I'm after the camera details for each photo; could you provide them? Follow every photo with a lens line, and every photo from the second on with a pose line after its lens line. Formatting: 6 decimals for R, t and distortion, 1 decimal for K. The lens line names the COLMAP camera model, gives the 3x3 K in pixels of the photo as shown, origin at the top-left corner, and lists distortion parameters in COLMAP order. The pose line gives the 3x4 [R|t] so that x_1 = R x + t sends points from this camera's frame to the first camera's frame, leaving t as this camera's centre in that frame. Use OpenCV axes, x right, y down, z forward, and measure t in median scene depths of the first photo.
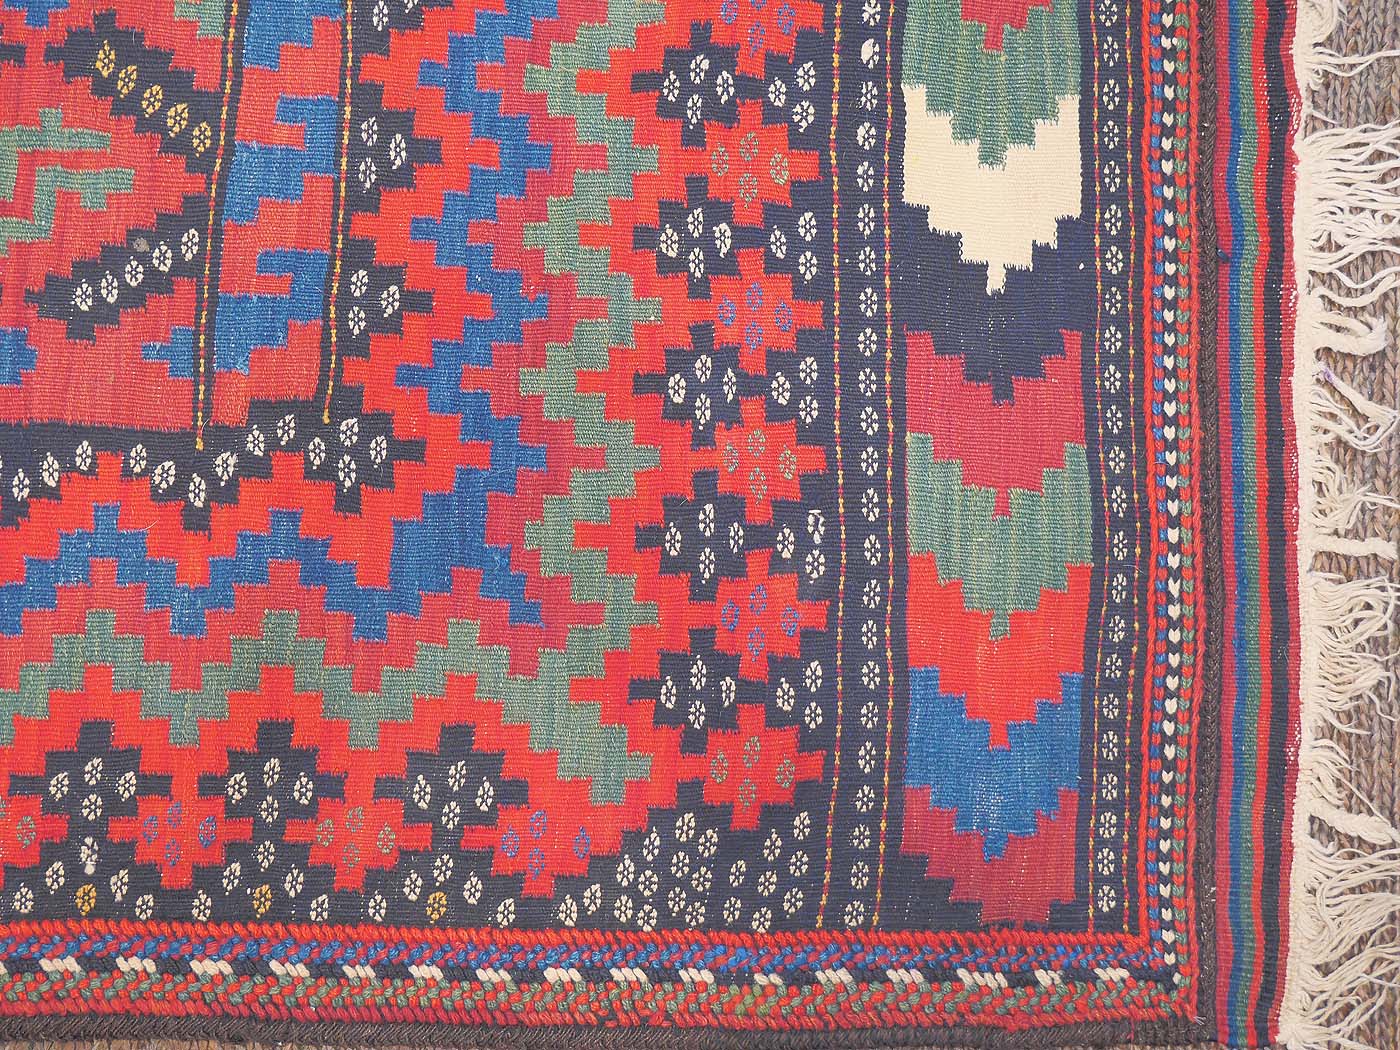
lens RADIAL K [[2060.2, 0, 700.3], [0, 2060.2, 526.4], [0, 0, 1]] dist [0.034930, 0.000000]
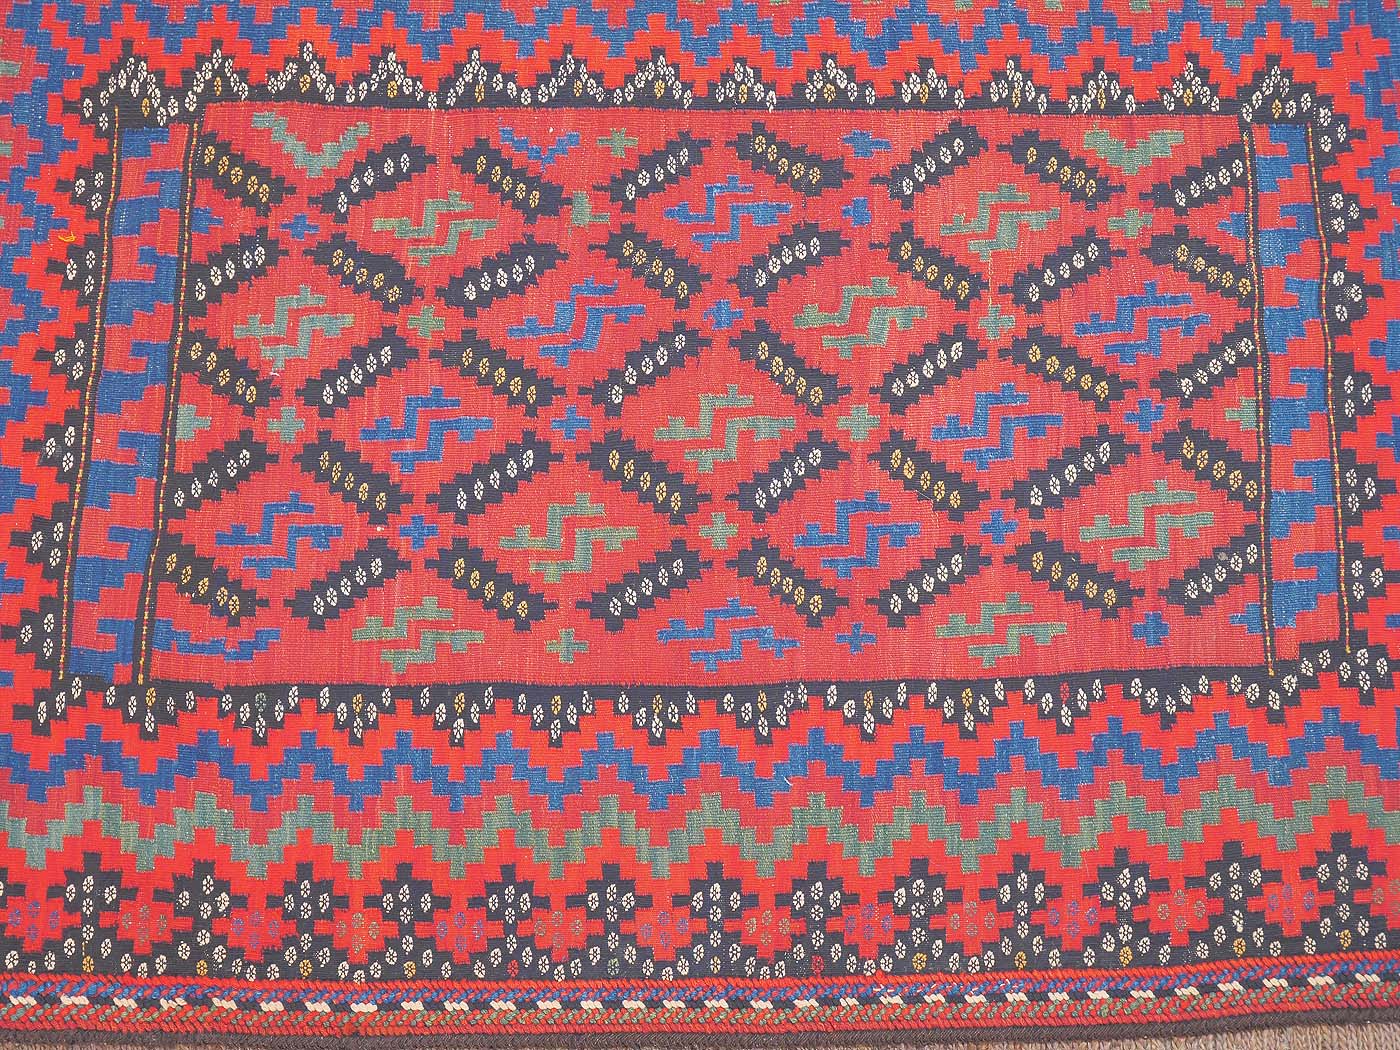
lens RADIAL K [[3551.6, 0, 696.1], [0, 3551.6, 522.4], [0, 0, 1]] dist [0.080965, 0.000000]
pose [[0.996638, -0.081094, 0.011659, -0.733370], [0.081812, 0.992664, -0.089023, 0.058641], [-0.004355, 0.089678, 0.995961, -1.886807]]
